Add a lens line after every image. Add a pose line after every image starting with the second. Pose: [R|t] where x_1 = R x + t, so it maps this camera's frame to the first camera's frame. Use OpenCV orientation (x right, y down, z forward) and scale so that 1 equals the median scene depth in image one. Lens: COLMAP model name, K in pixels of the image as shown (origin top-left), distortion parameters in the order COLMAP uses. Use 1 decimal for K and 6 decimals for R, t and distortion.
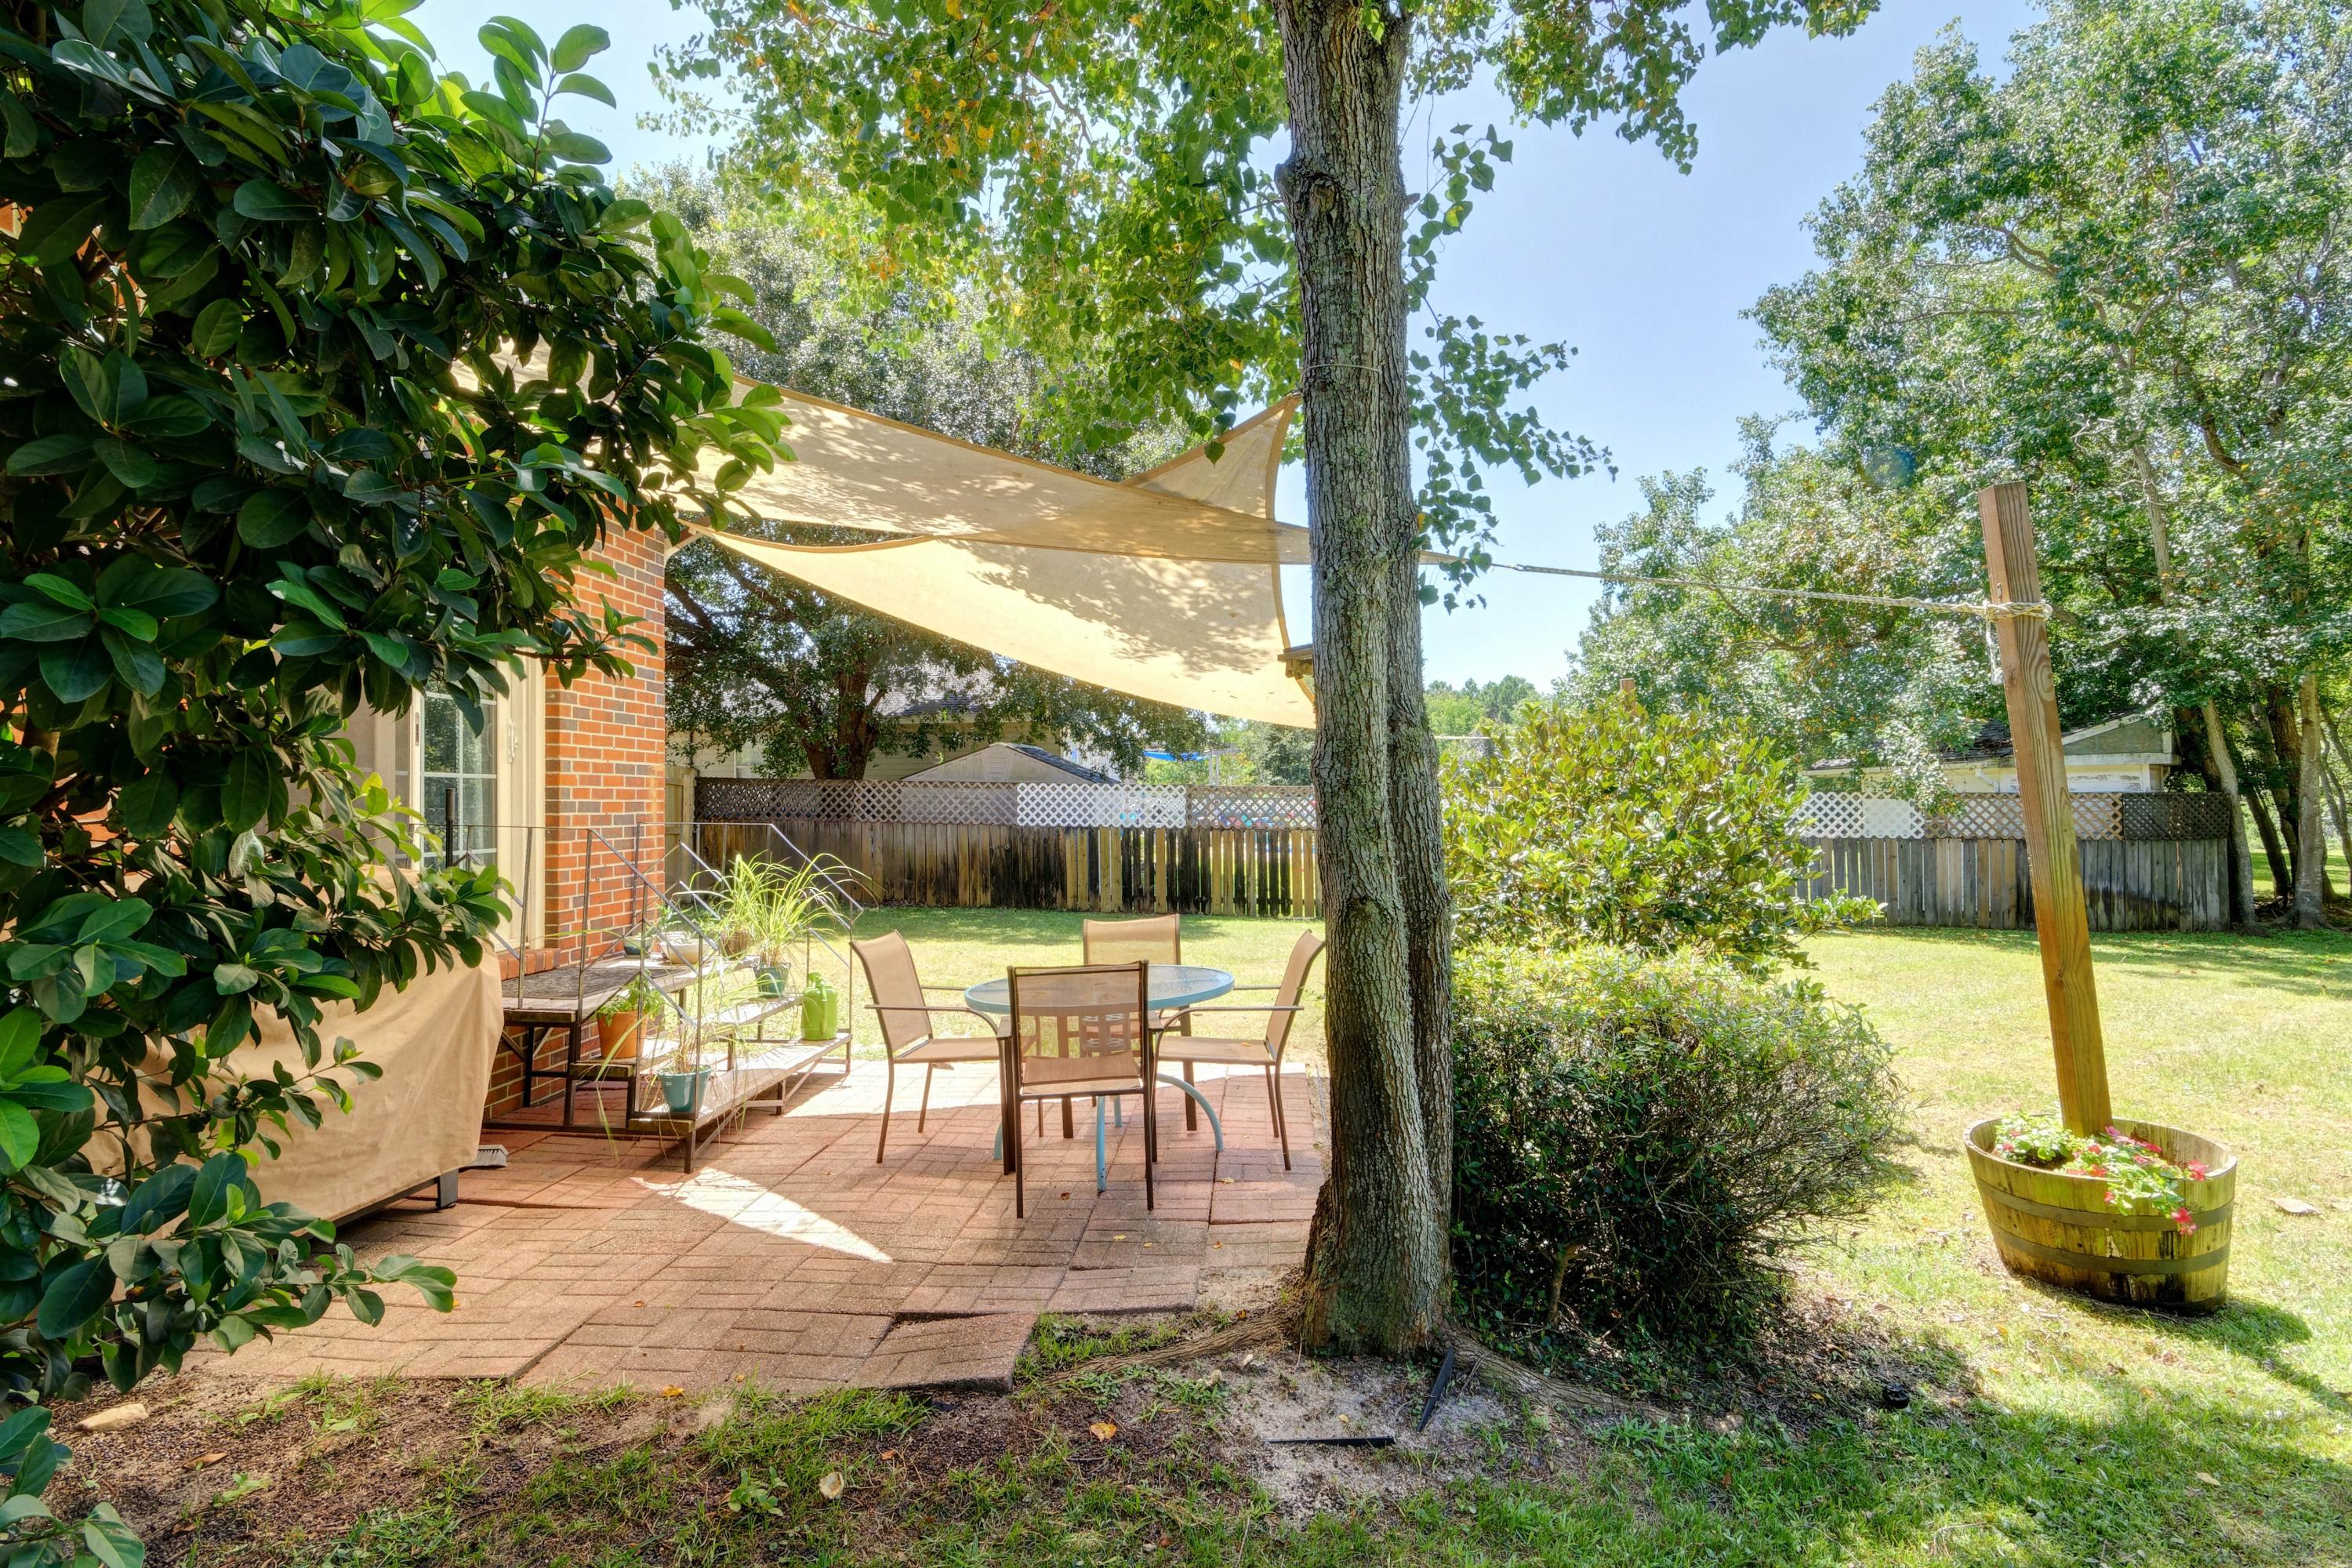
lens RADIAL K [[1128.0, 0, 1176.0], [0, 1128.0, 784.0], [0, 0, 1]] dist [0.001749, 0.000642]
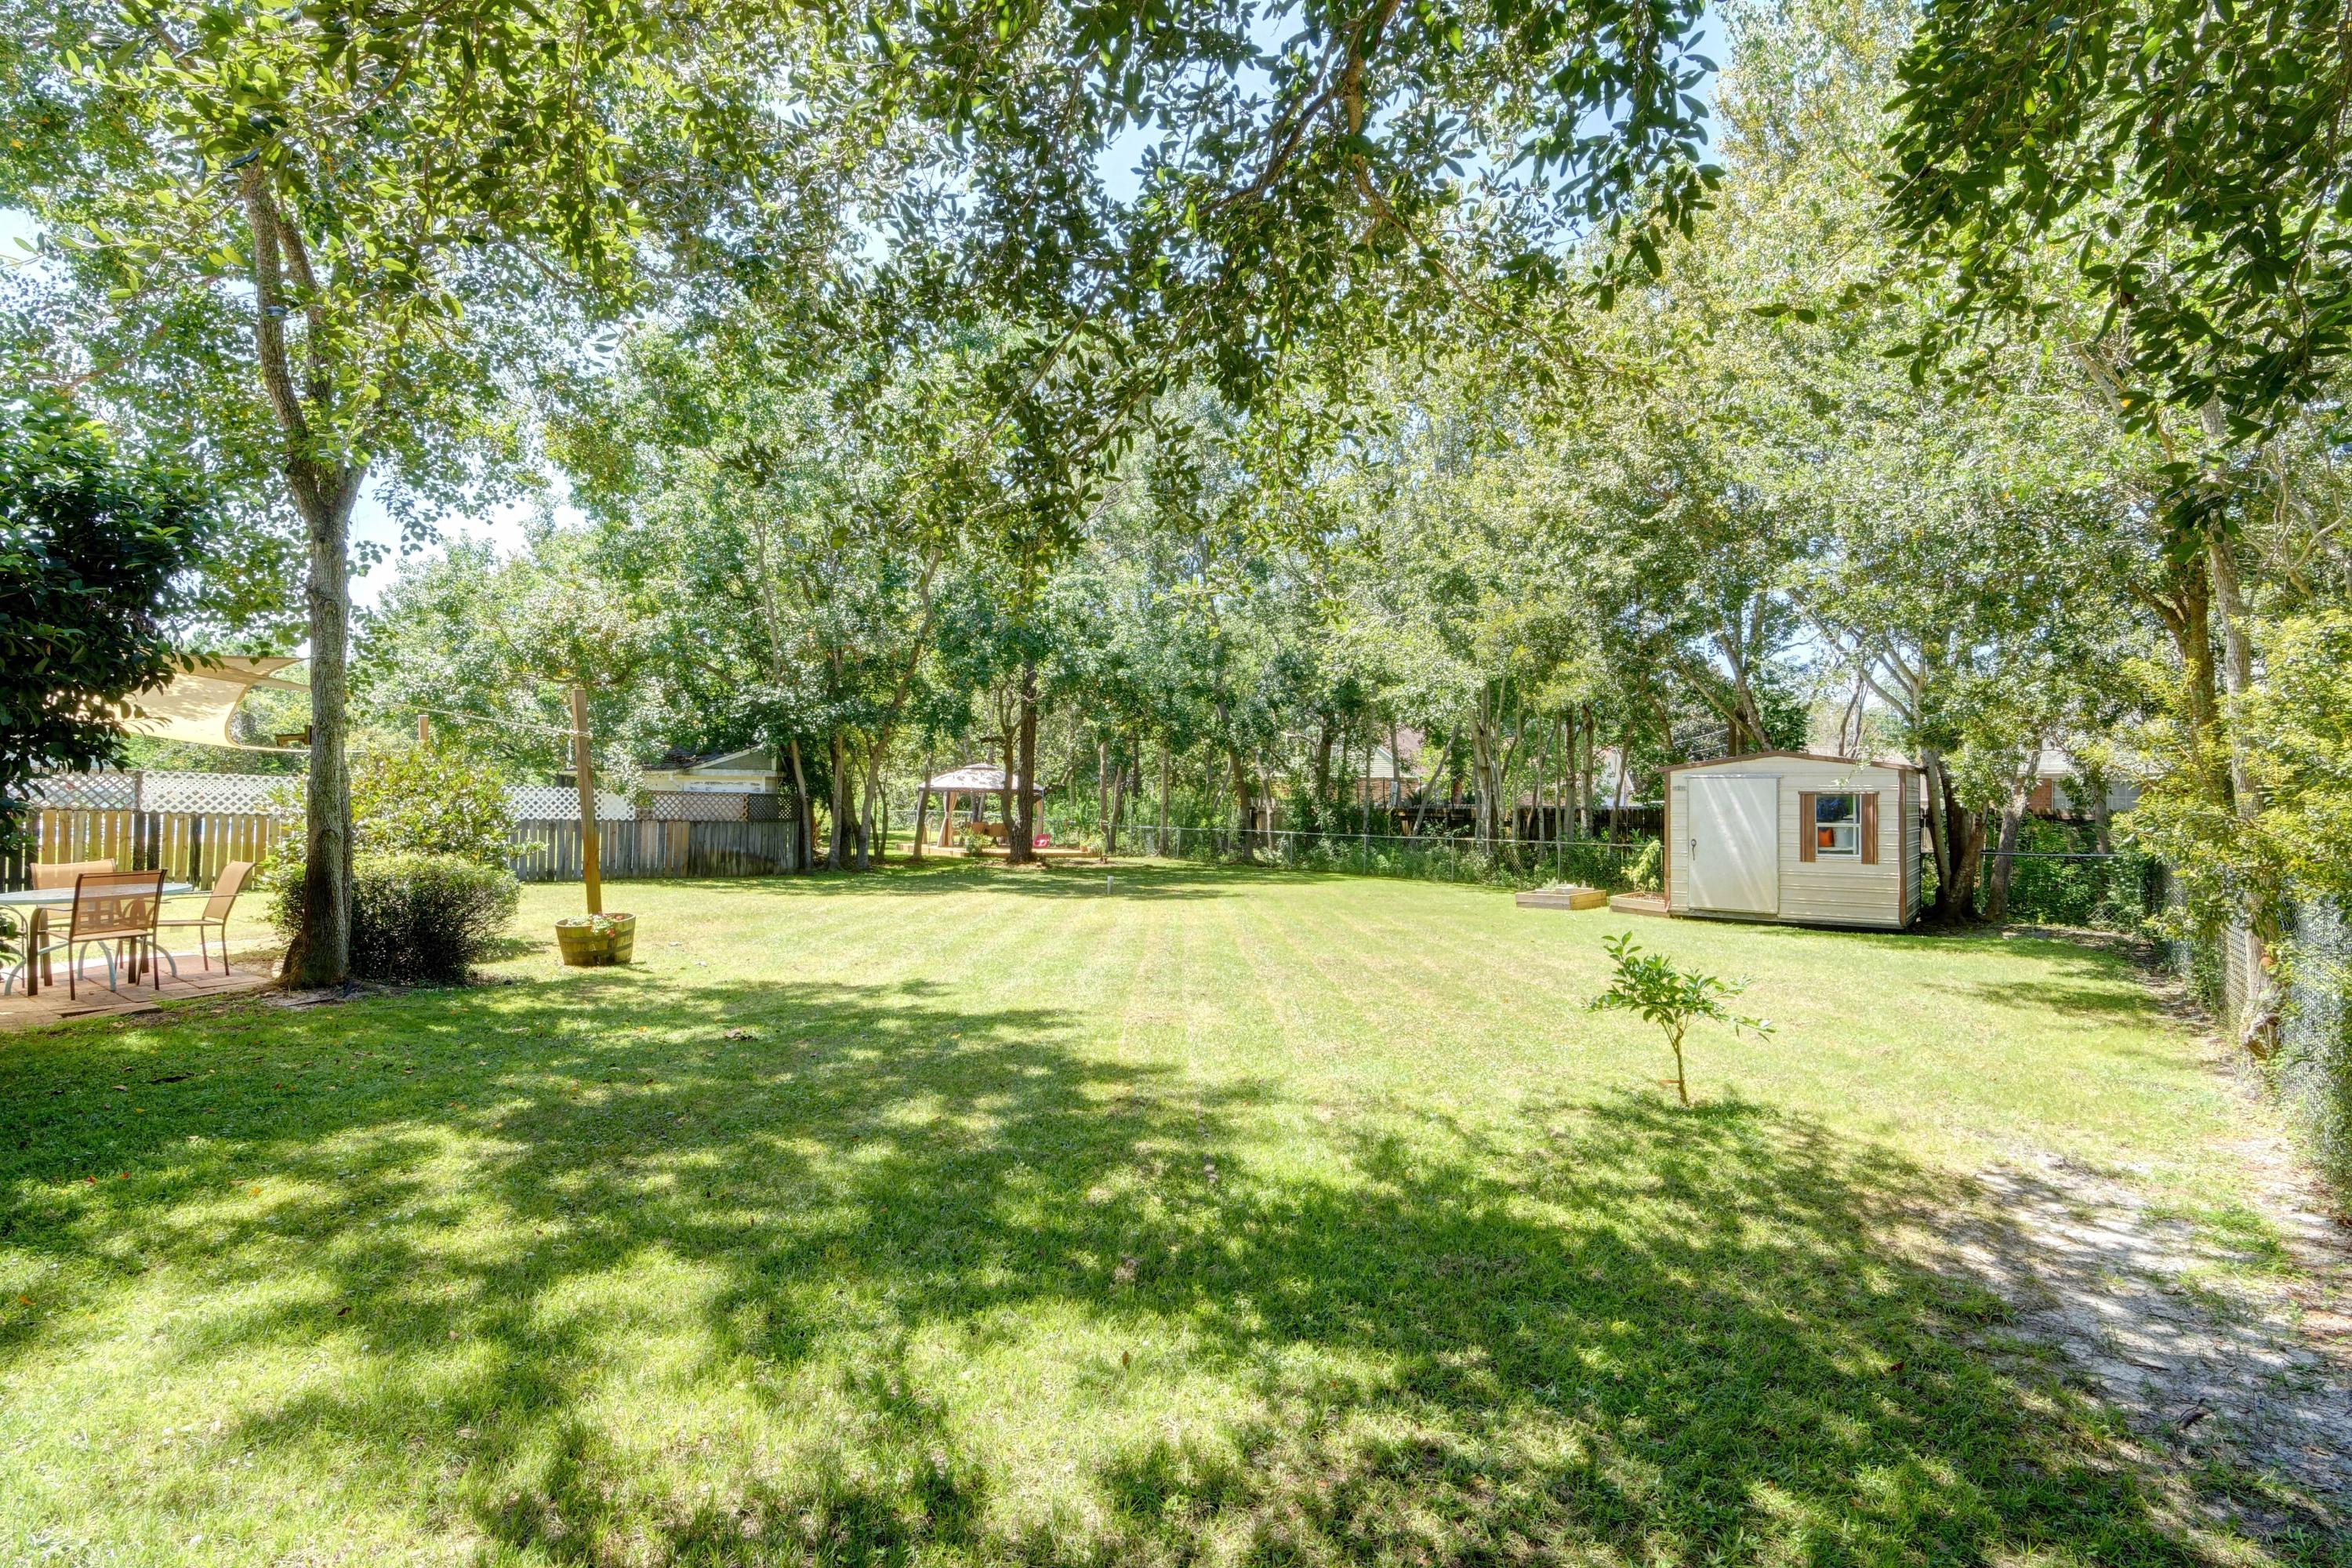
lens RADIAL K [[1128.0, 0, 1176.0], [0, 1128.0, 784.0], [0, 0, 1]] dist [0.001749, 0.000642]
pose [[0.558226, 0.033902, 0.828996, -0.198360], [-0.043884, 0.998973, -0.011303, -0.015955], [-0.828528, -0.030070, 0.559140, -0.472083]]
